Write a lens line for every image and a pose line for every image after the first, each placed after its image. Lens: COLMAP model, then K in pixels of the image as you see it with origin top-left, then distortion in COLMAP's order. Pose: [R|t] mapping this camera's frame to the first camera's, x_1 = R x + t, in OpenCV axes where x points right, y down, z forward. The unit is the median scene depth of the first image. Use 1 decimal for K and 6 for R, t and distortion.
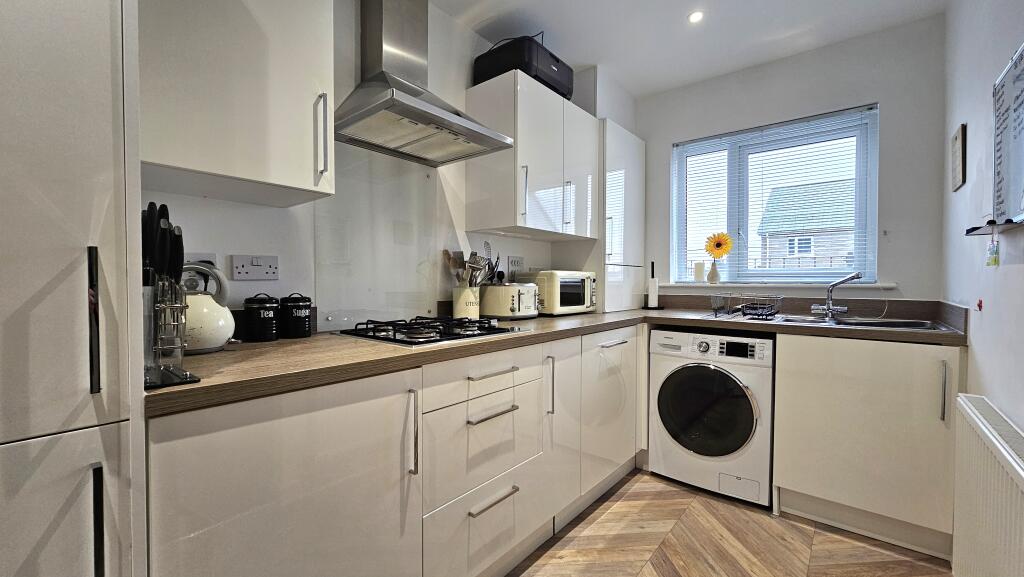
lens RADIAL K [[415.1, 0, 505.8], [0, 415.1, 290.5], [0, 0, 1]] dist [-0.001186, 0.000023]
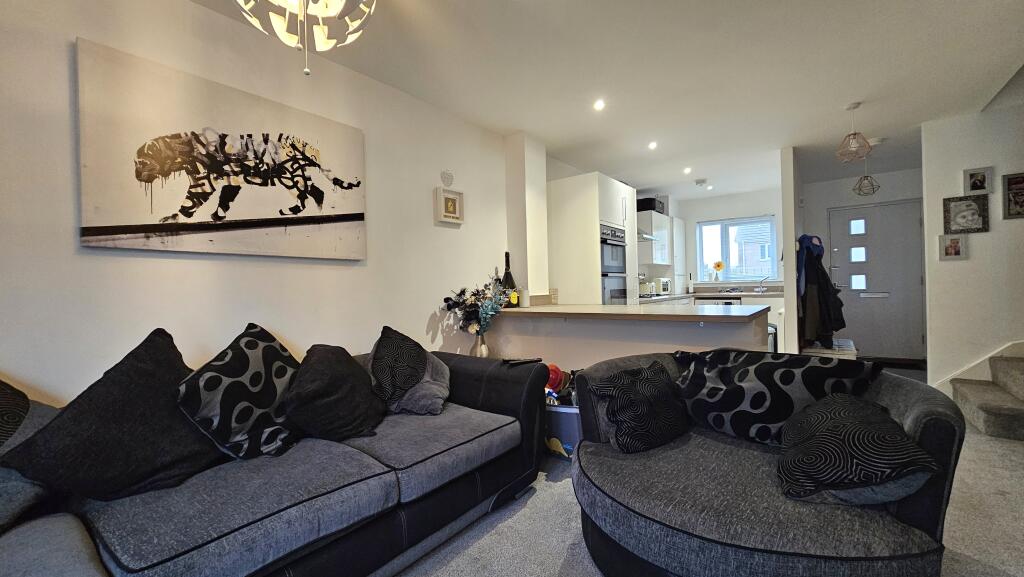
lens RADIAL K [[408.6, 0, 512.0], [0, 408.6, 288.5], [0, 0, 1]] dist [0.008013, -0.000248]
pose [[0.998798, -0.026216, 0.041421, -1.035721], [0.027040, 0.999445, -0.019470, 0.048385], [-0.040888, 0.020567, 0.998952, -1.744824]]
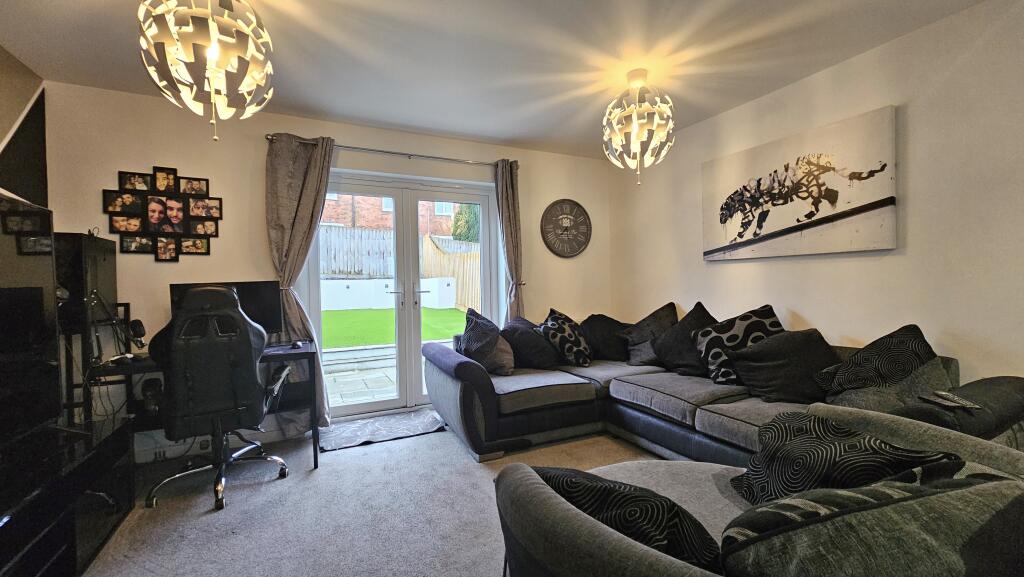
lens RADIAL K [[408.6, 0, 512.0], [0, 408.6, 288.5], [0, 0, 1]] dist [0.008013, -0.000248]
pose [[-0.385698, 0.013280, -0.922529, -0.029532], [-0.003588, 0.999867, 0.015894, 0.020563], [0.922618, 0.009441, -0.385600, -1.044264]]
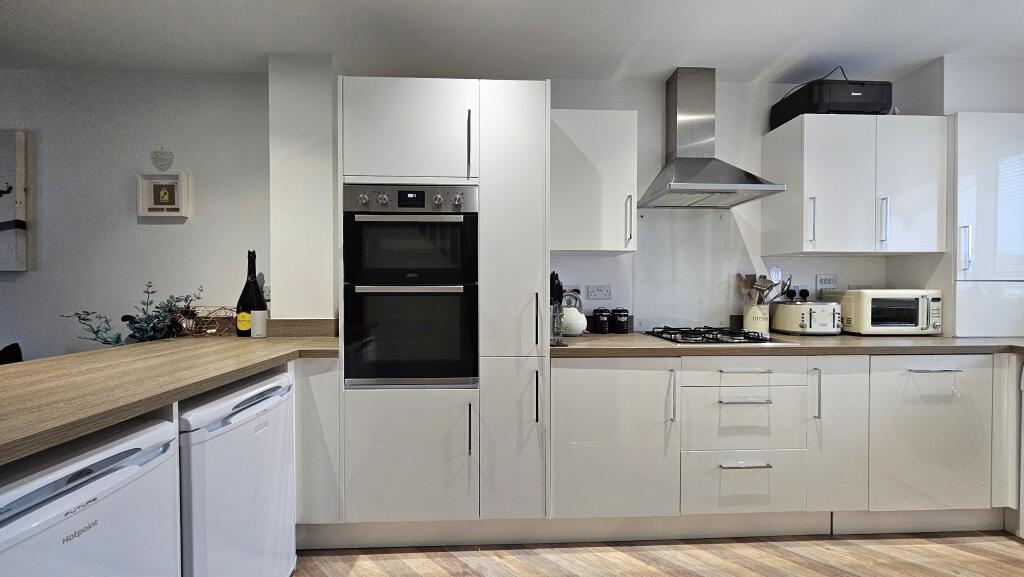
lens RADIAL K [[415.0, 0, 512.4], [0, 415.0, 290.3], [0, 0, 1]] dist [-0.000582, 0.000012]
pose [[0.679555, 0.006197, -0.733598, 0.300369], [-0.014288, 0.999886, -0.004789, -0.032600], [0.733485, 0.013736, 0.679567, -0.324664]]
